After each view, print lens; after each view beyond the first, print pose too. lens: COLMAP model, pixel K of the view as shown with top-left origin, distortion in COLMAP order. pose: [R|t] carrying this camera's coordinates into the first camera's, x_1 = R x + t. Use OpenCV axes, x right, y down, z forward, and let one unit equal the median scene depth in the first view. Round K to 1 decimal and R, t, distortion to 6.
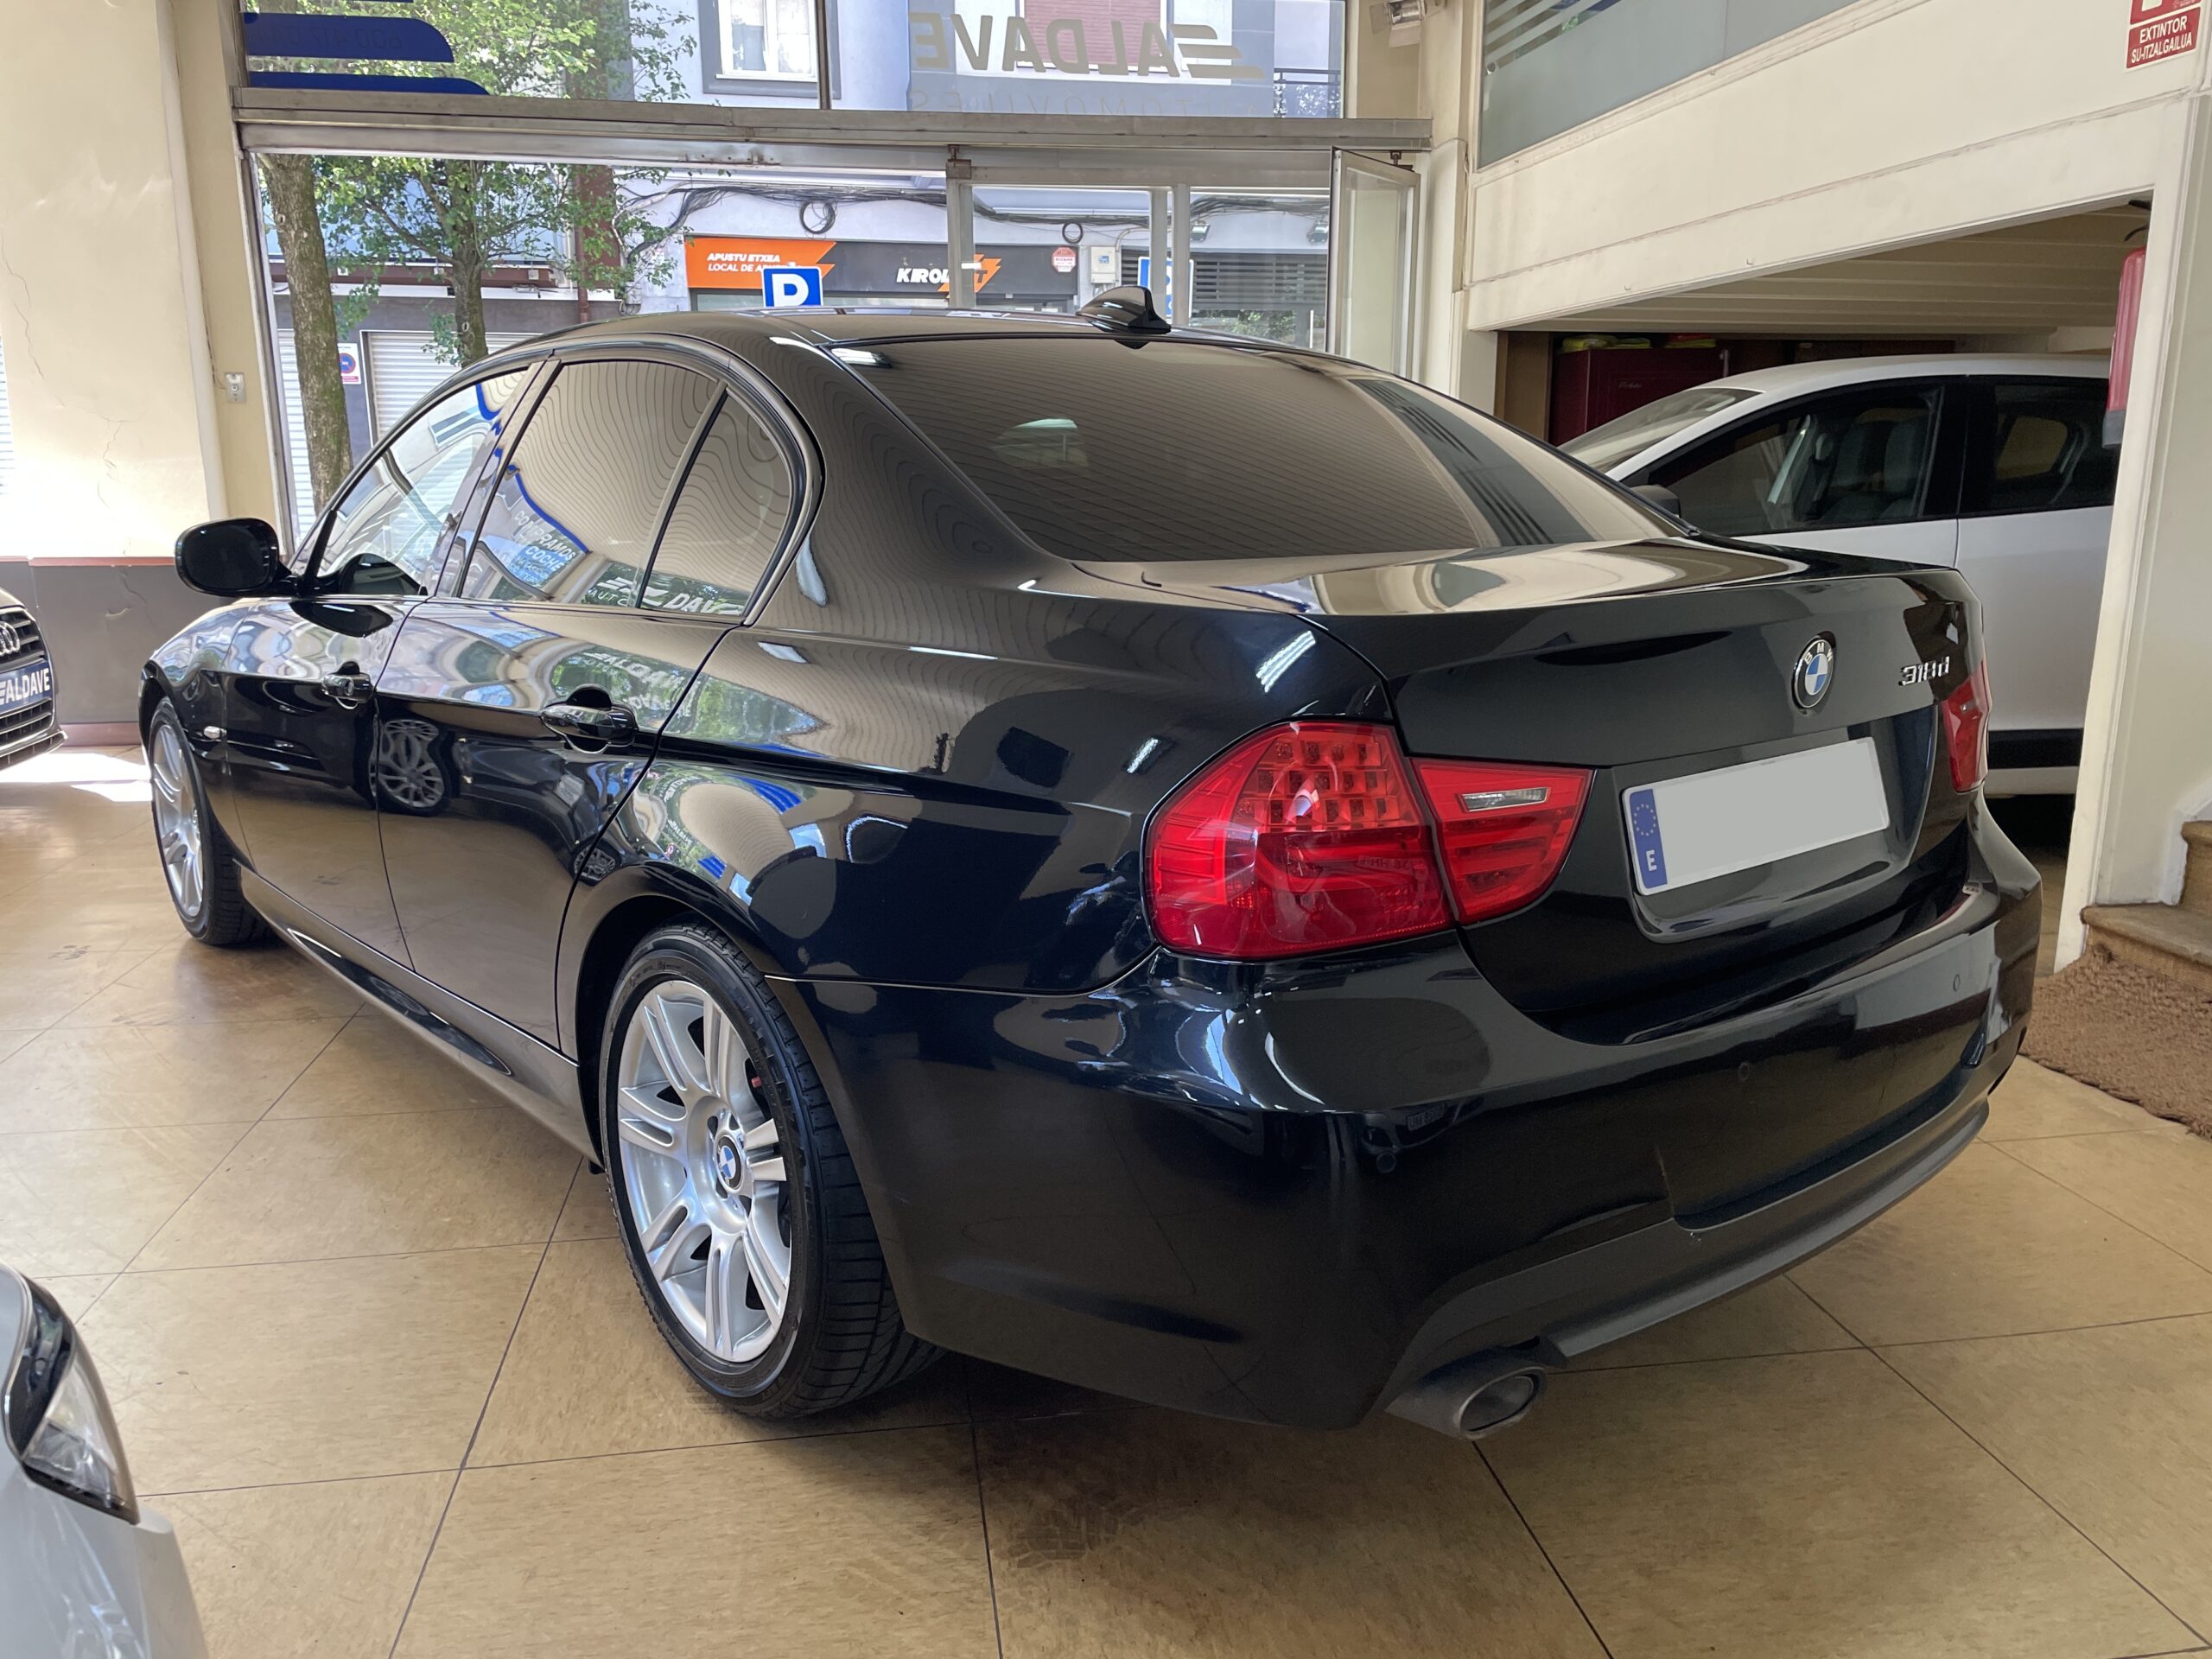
lens RADIAL K [[1703.4, 0, 1106.6], [0, 1703.4, 820.7], [0, 0, 1]] dist [0.091608, -0.136420]
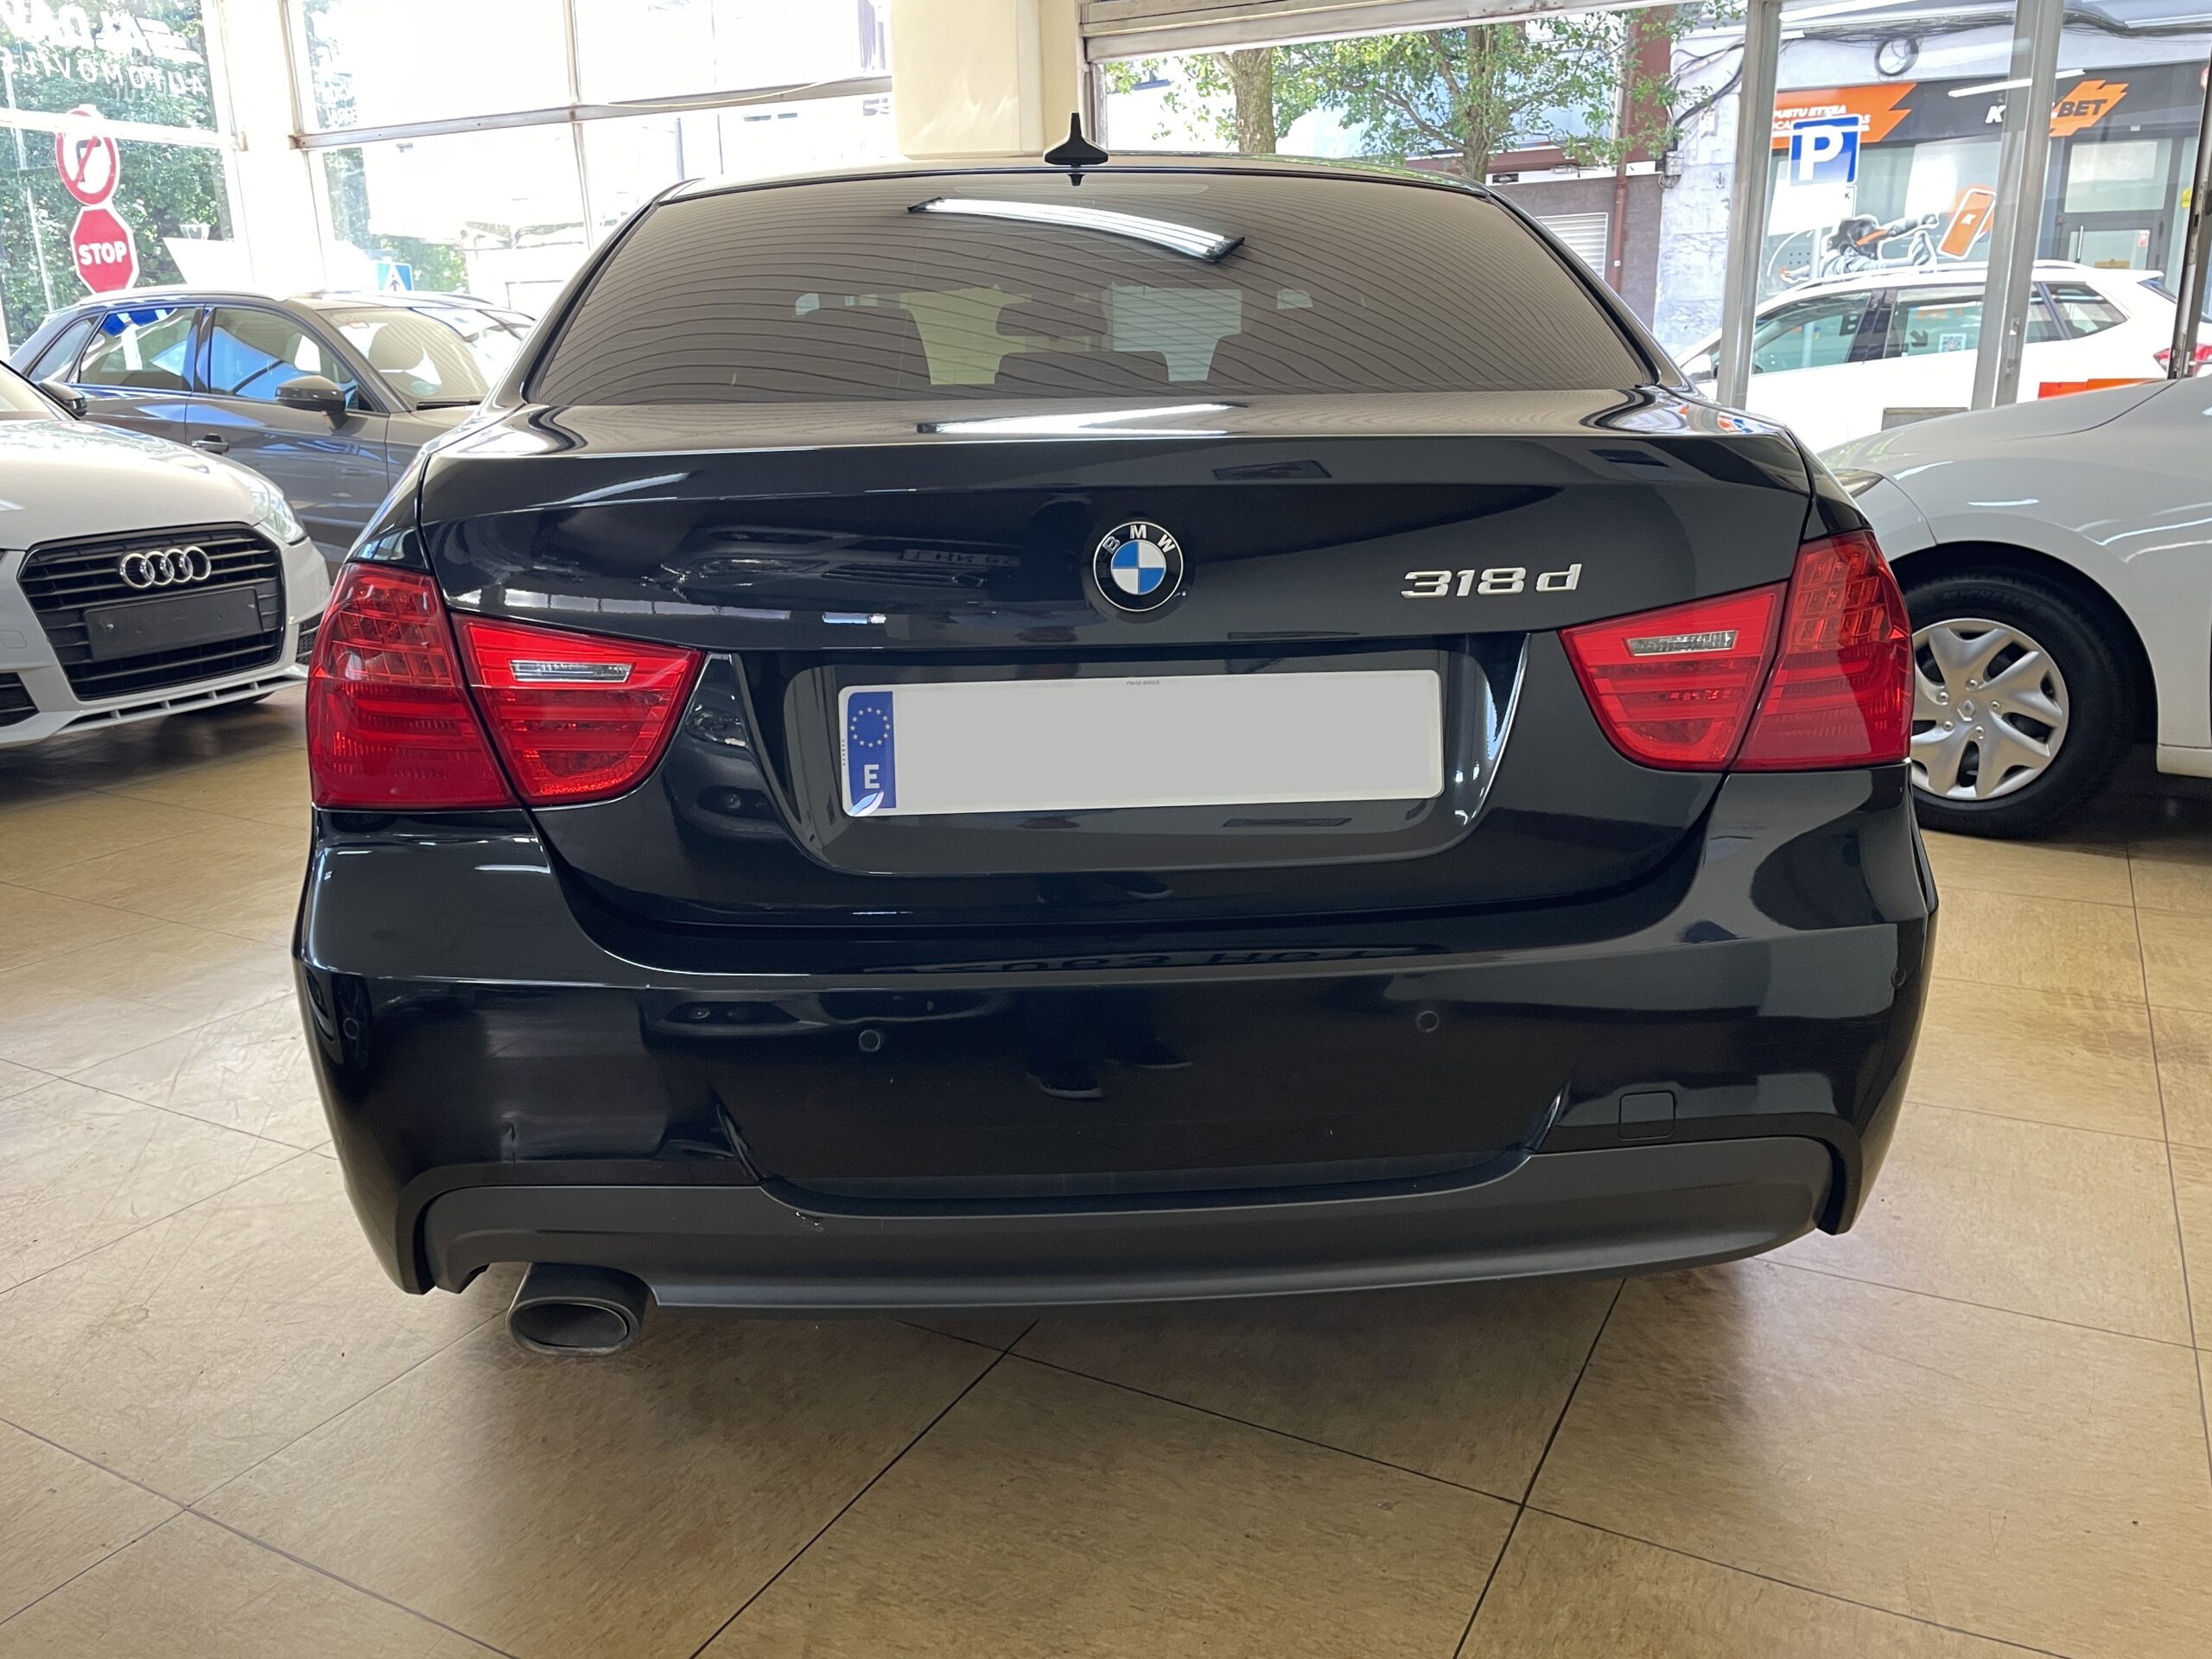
lens RADIAL K [[1690.8, 0, 1106.0], [0, 1690.8, 829.5], [0, 0, 1]] dist [0.087147, -0.105421]
pose [[0.800803, 0.146159, -0.580820, 0.148399], [-0.106409, 0.989059, 0.102178, -0.007883], [0.589400, -0.020020, 0.807594, 0.067208]]
